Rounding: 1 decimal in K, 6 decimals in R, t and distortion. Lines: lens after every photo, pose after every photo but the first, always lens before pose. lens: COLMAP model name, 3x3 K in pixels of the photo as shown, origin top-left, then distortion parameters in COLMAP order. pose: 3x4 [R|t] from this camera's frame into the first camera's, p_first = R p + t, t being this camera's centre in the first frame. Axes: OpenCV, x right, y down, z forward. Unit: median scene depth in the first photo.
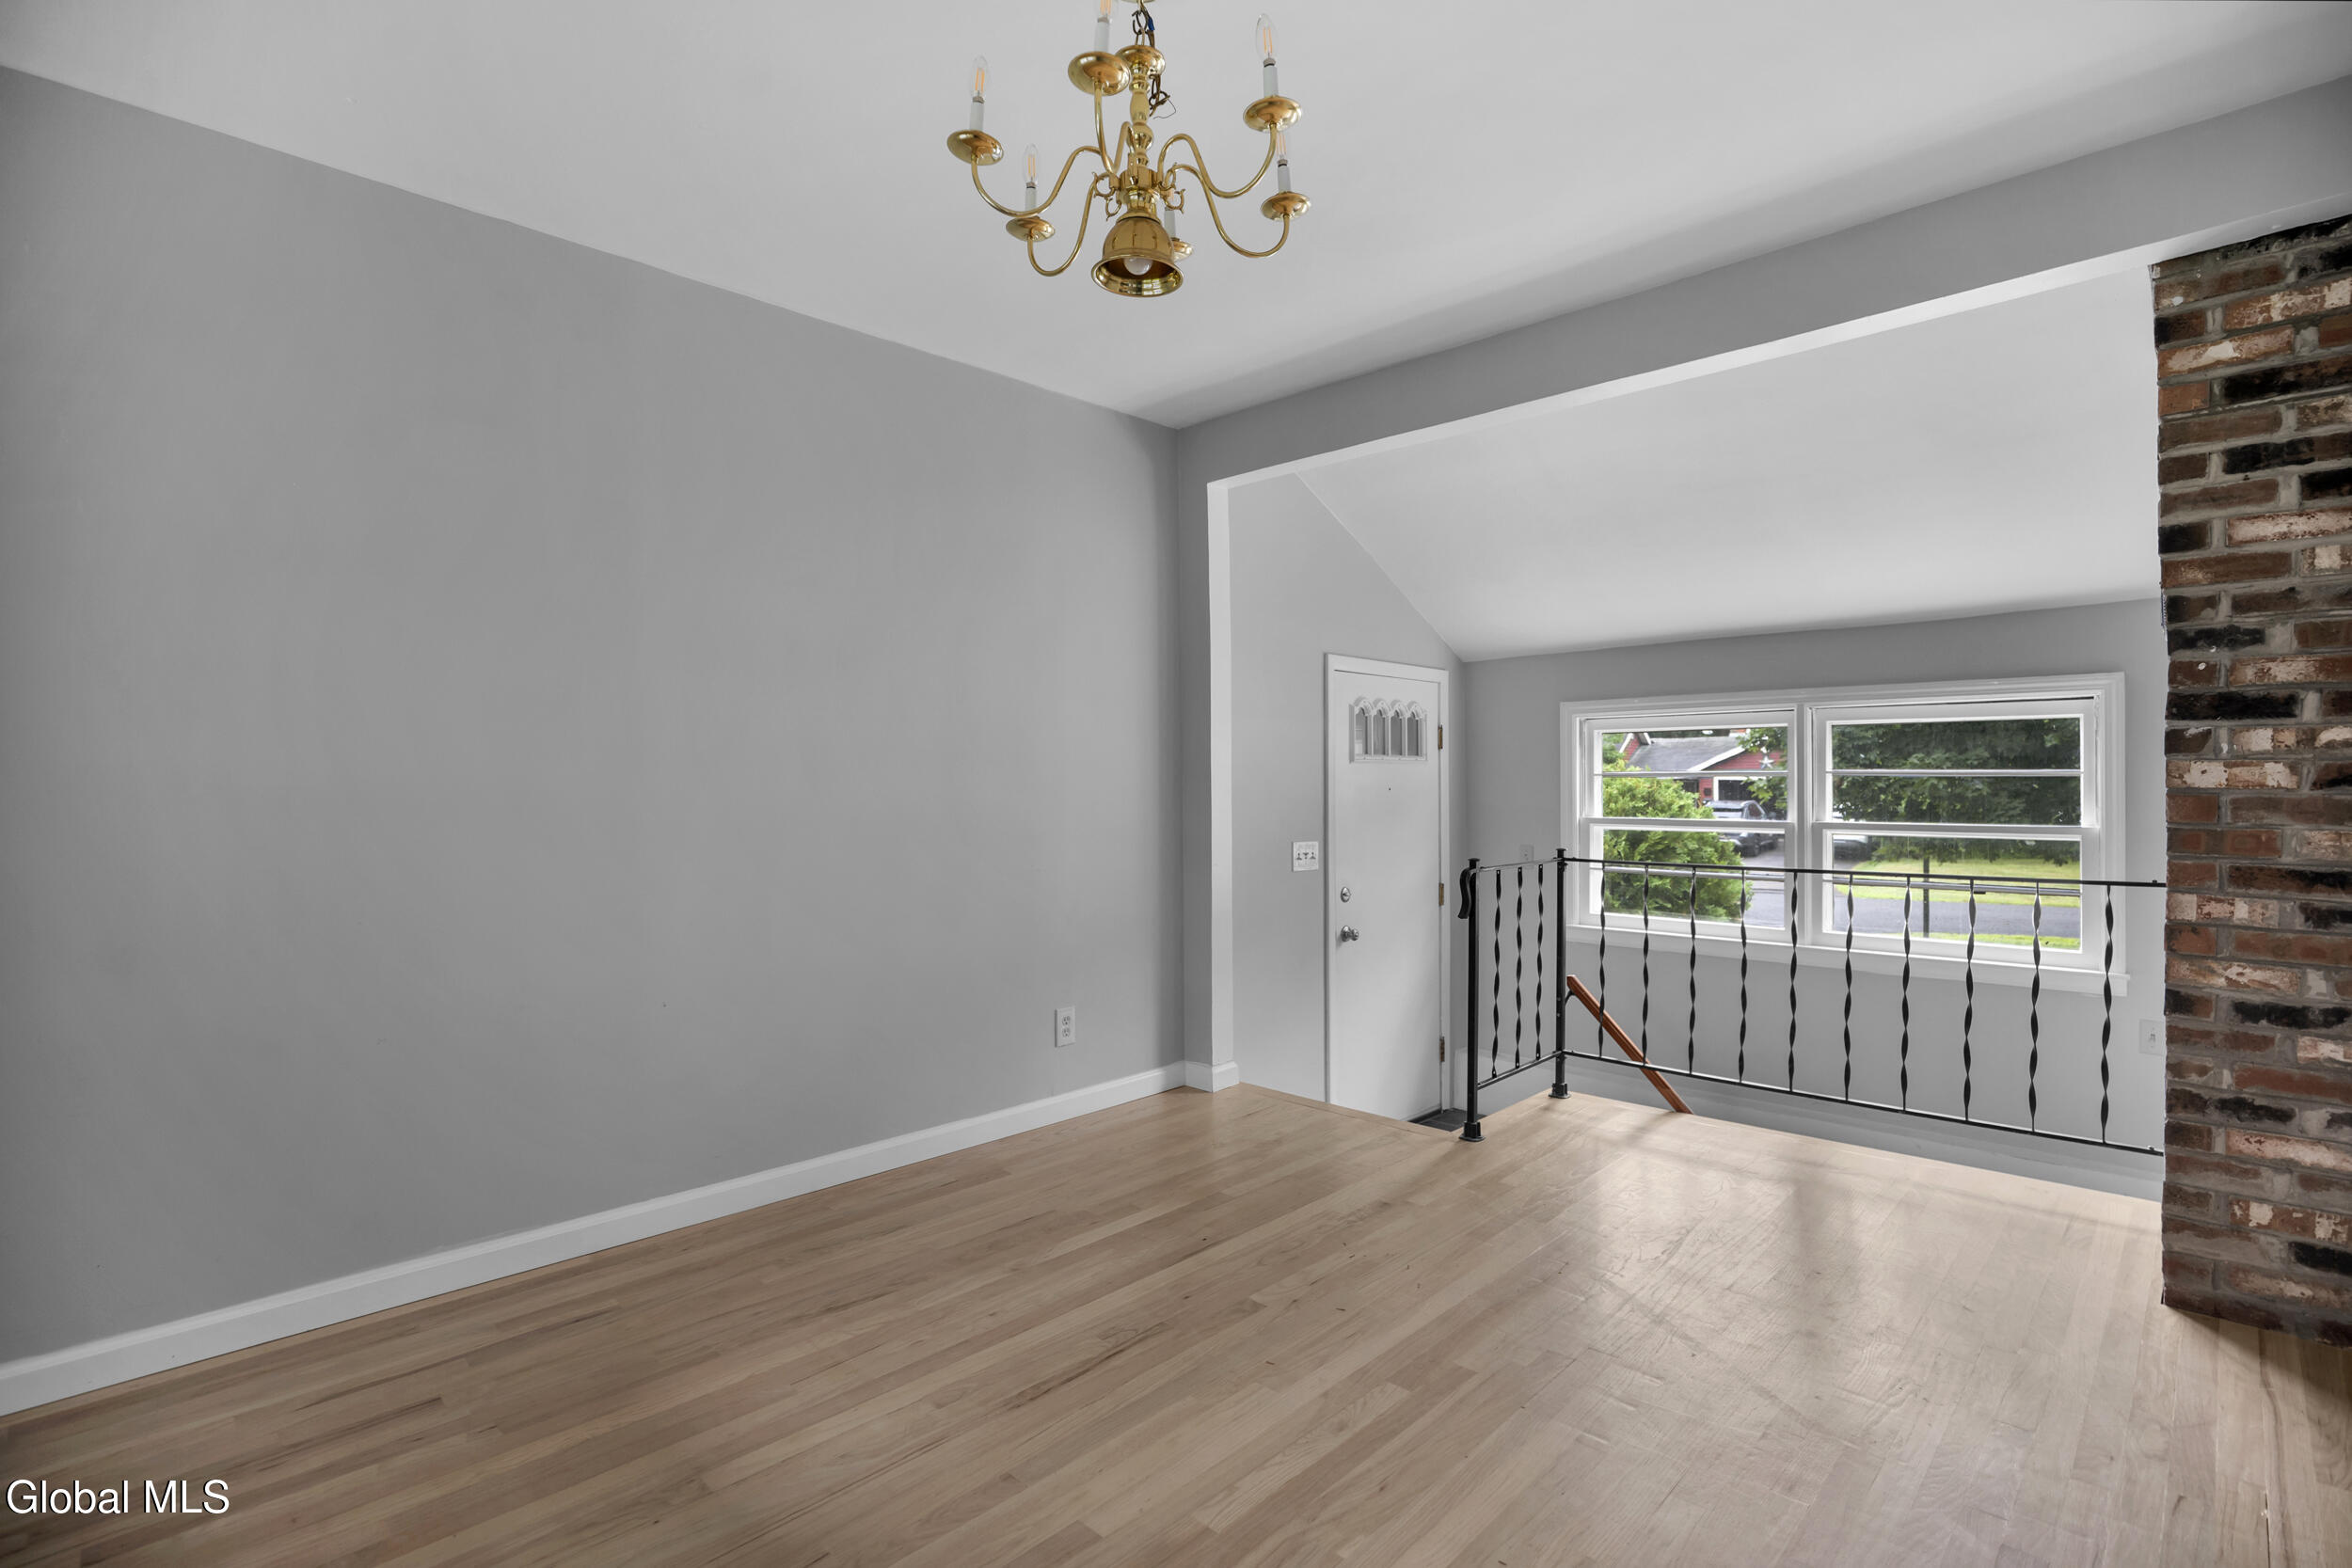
lens RADIAL K [[1133.9, 0, 1176.0], [0, 1133.9, 784.0], [0, 0, 1]] dist [-0.000022, 0.000091]
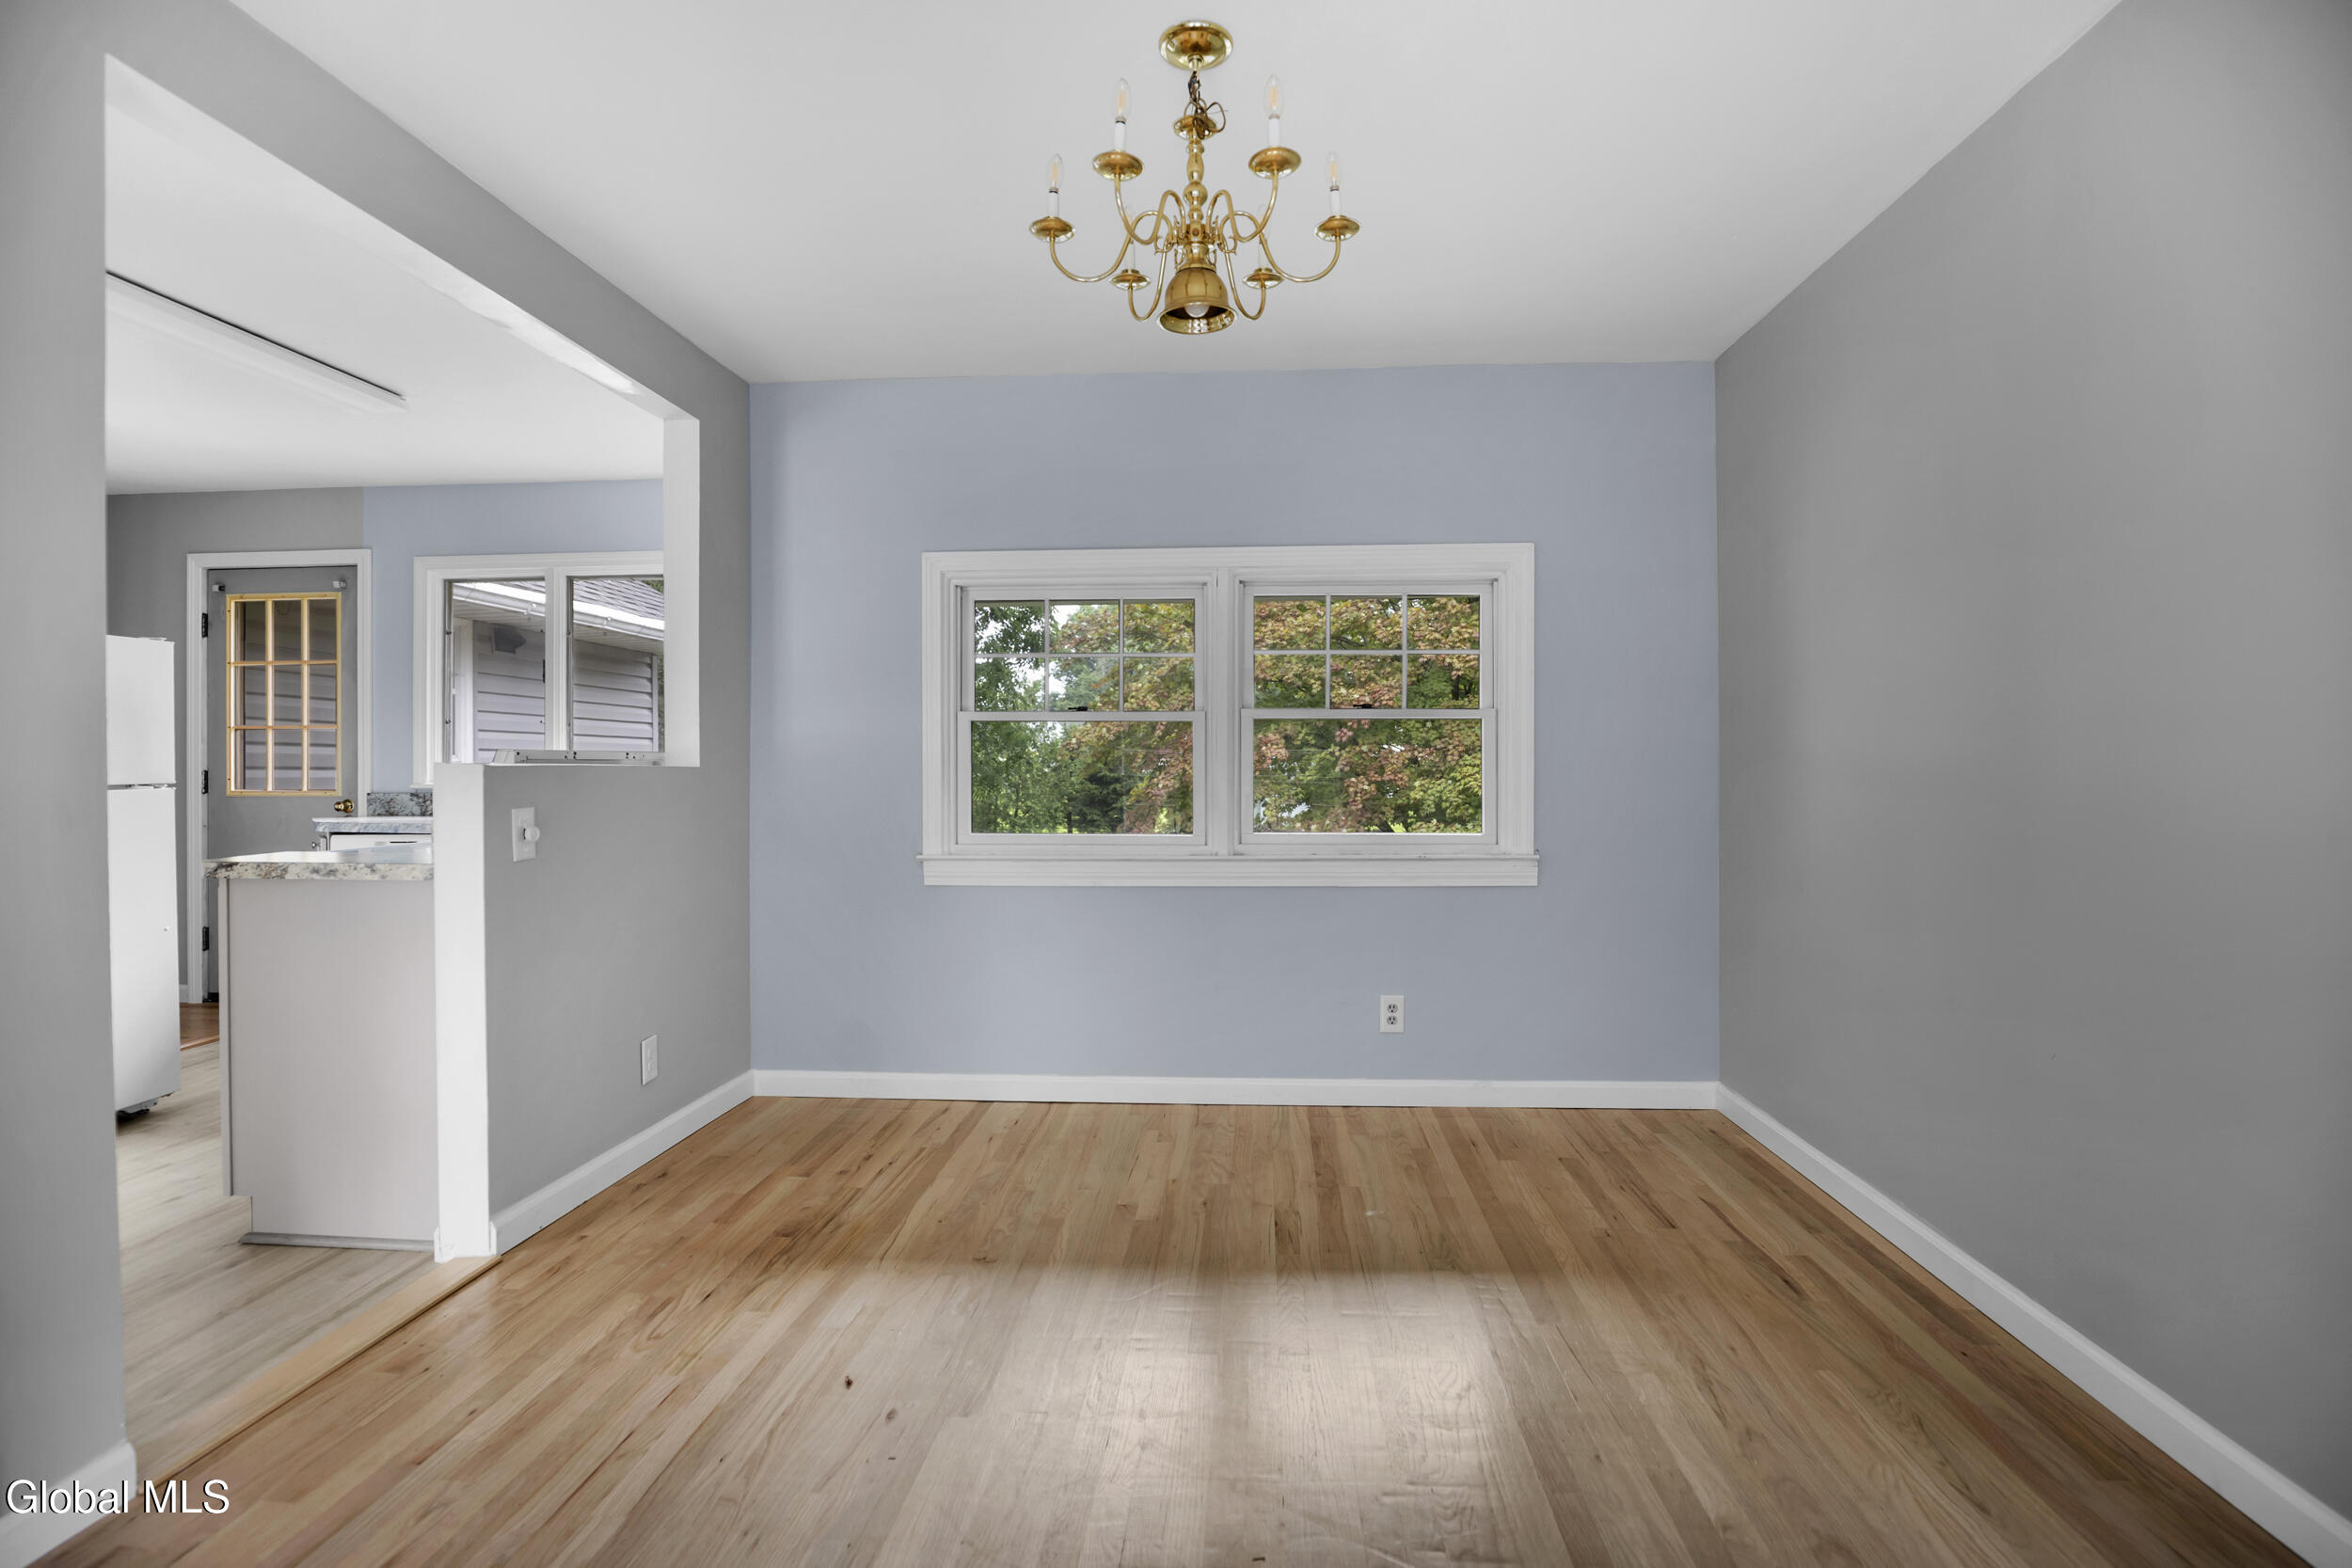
lens RADIAL K [[1133.9, 0, 1176.0], [0, 1133.9, 784.0], [0, 0, 1]] dist [-0.000022, 0.000091]
pose [[-0.770684, 0.012811, -0.637088, 0.596979], [0.005730, 0.999897, 0.013175, 0.007465], [0.637191, 0.006503, -0.770678, 1.572217]]
